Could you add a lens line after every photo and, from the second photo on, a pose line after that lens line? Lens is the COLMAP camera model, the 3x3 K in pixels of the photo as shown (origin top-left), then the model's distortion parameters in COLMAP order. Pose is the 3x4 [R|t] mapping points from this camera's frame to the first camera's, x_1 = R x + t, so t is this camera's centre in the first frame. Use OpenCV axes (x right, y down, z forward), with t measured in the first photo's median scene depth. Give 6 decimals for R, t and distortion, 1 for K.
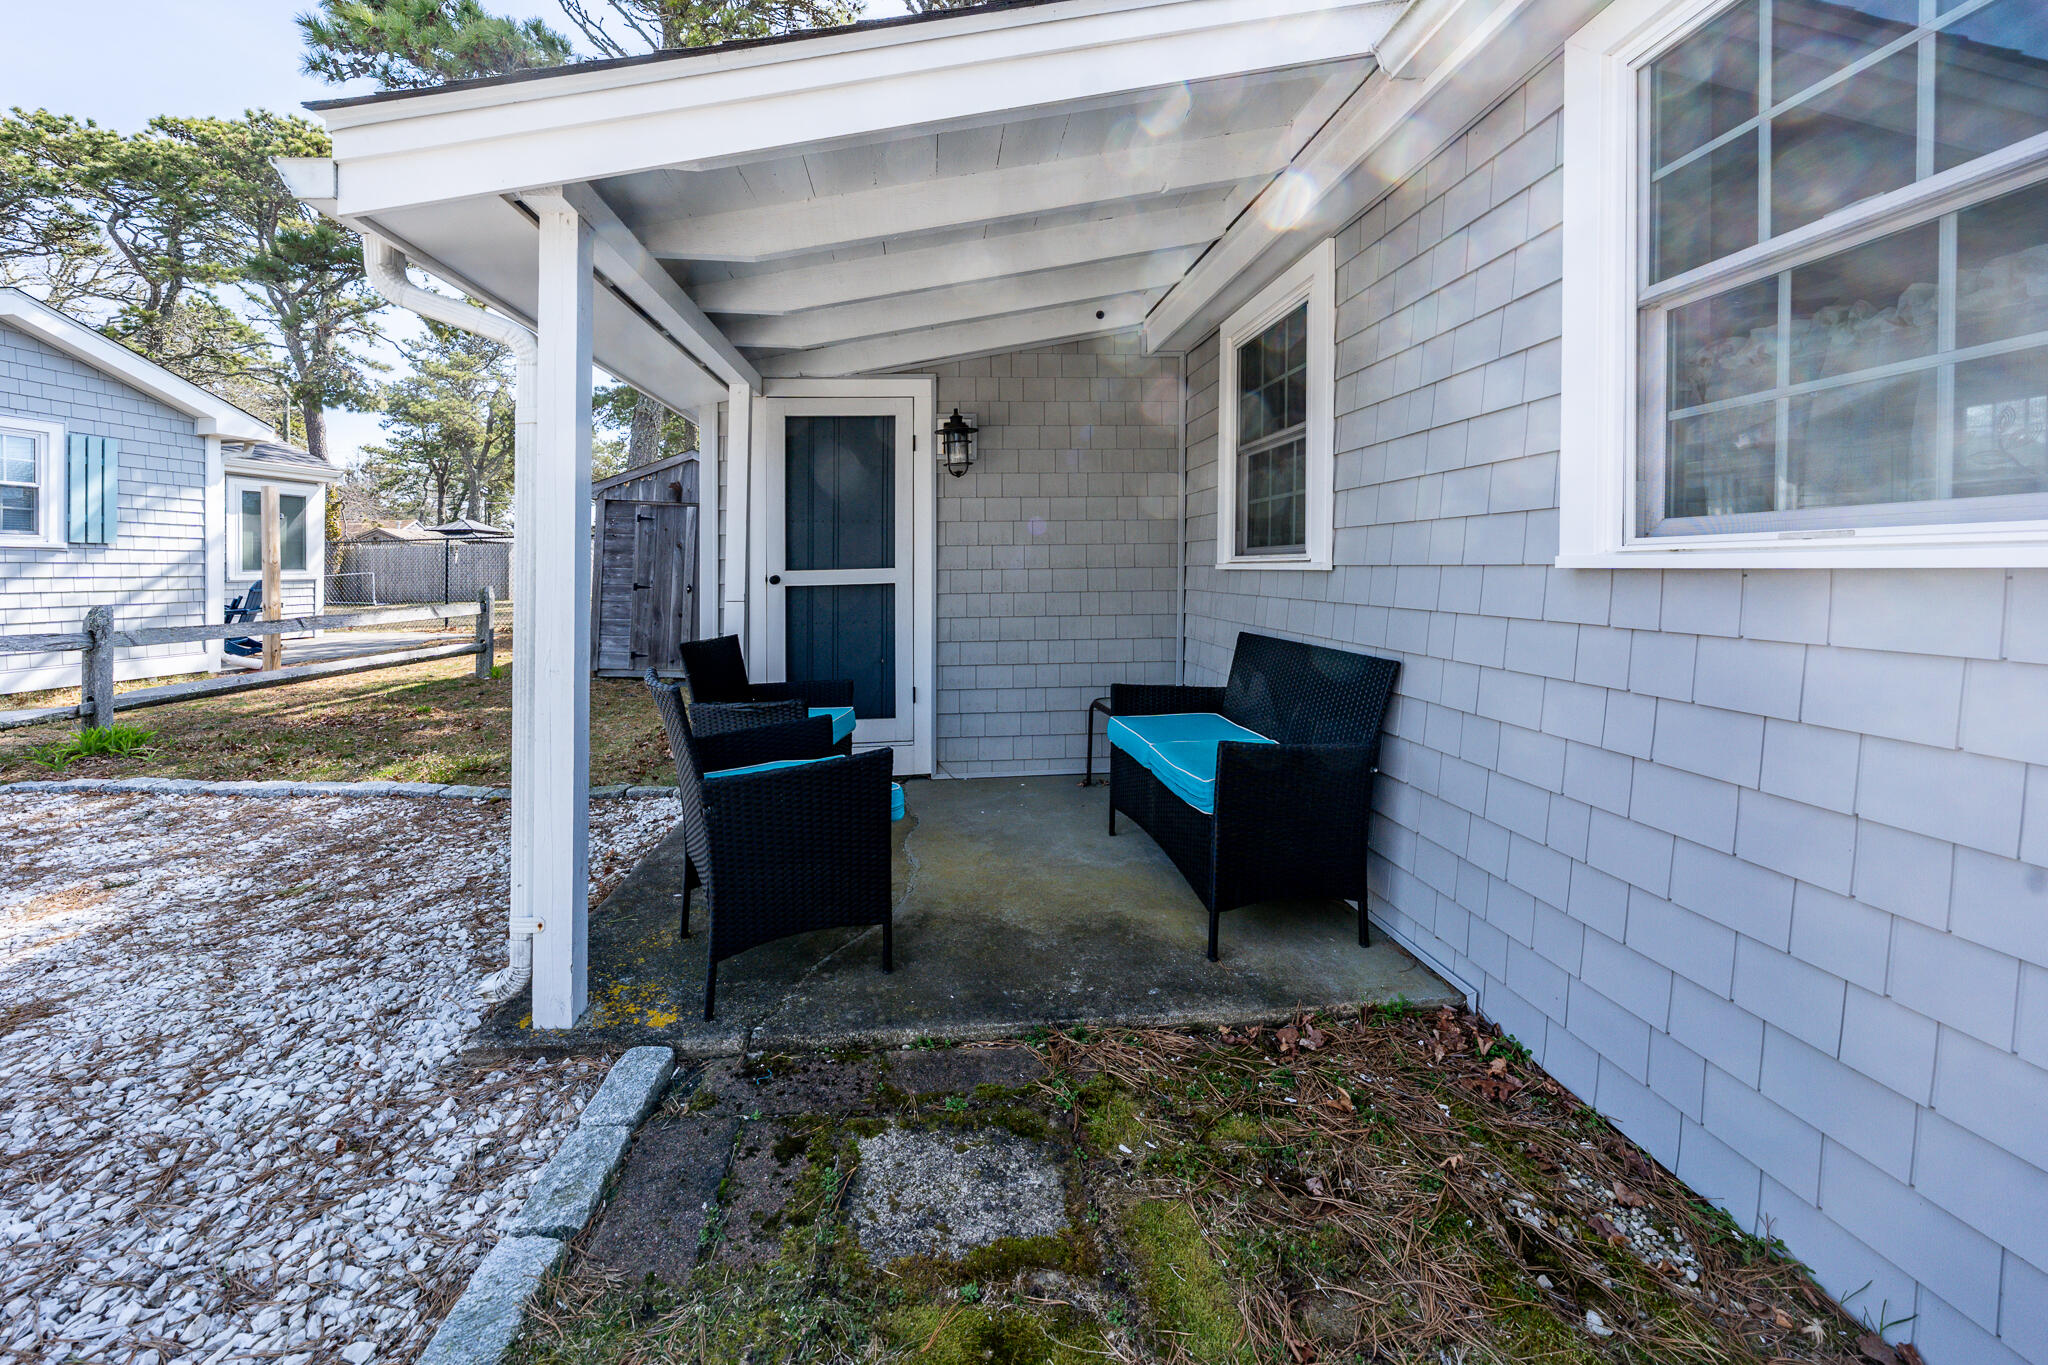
lens RADIAL K [[730.4, 0, 1039.5], [0, 730.4, 589.0], [0, 0, 1]] dist [-0.000280, 0.000031]
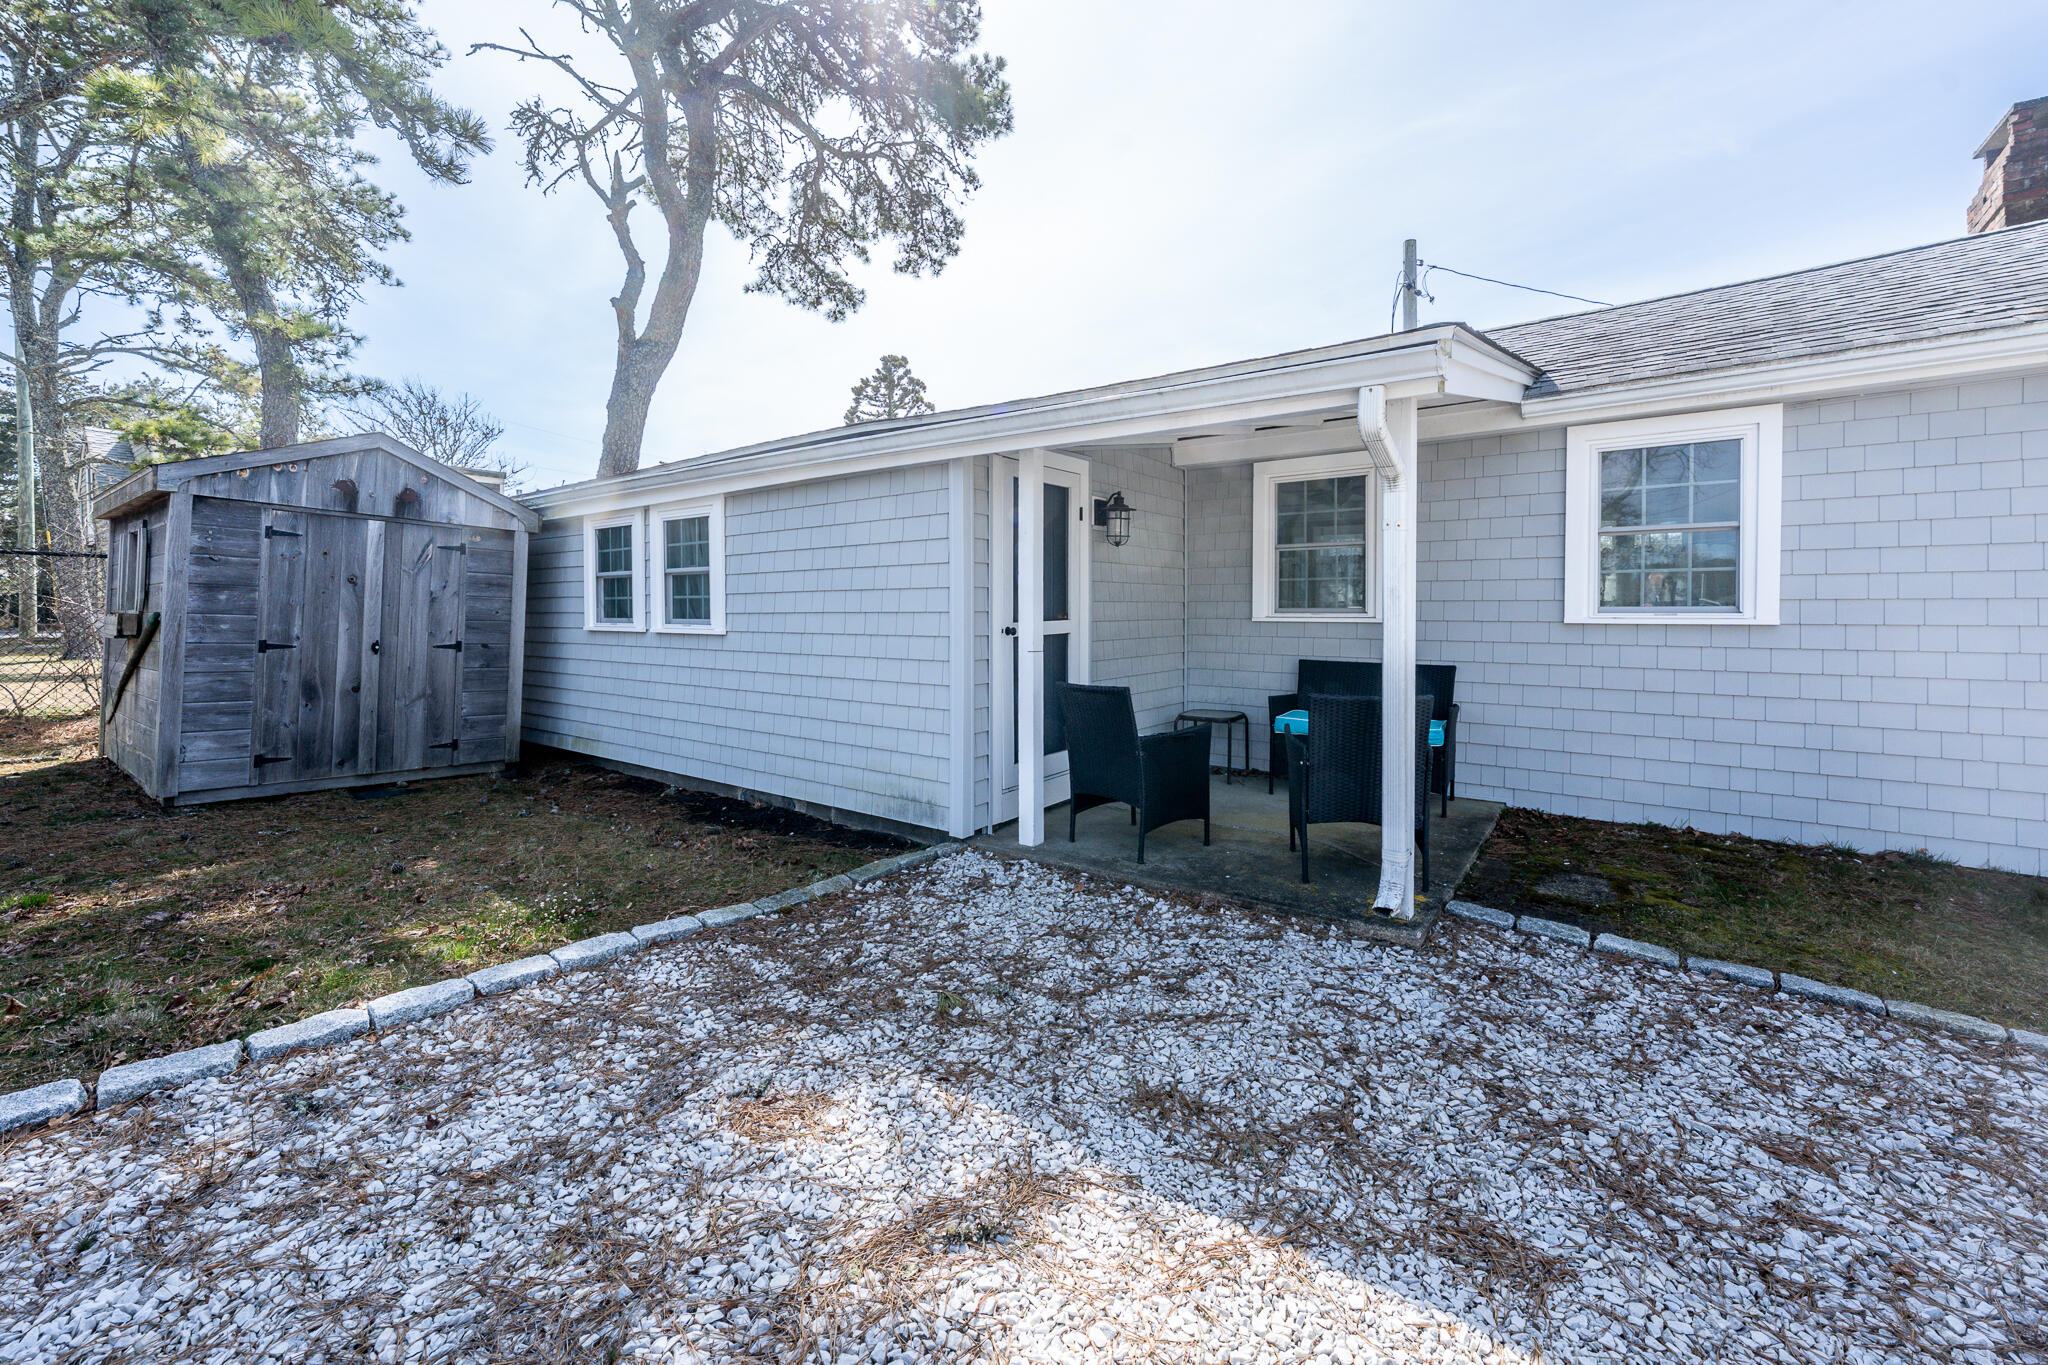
lens RADIAL K [[778.1, 0, 1058.2], [0, 778.1, 650.0], [0, 0, 1]] dist [-0.000271, -0.000285]
pose [[0.682114, -0.028060, 0.730708, -1.113068], [0.015012, 0.999590, 0.024372, -0.011260], [-0.731092, -0.005655, 0.682255, 0.170143]]
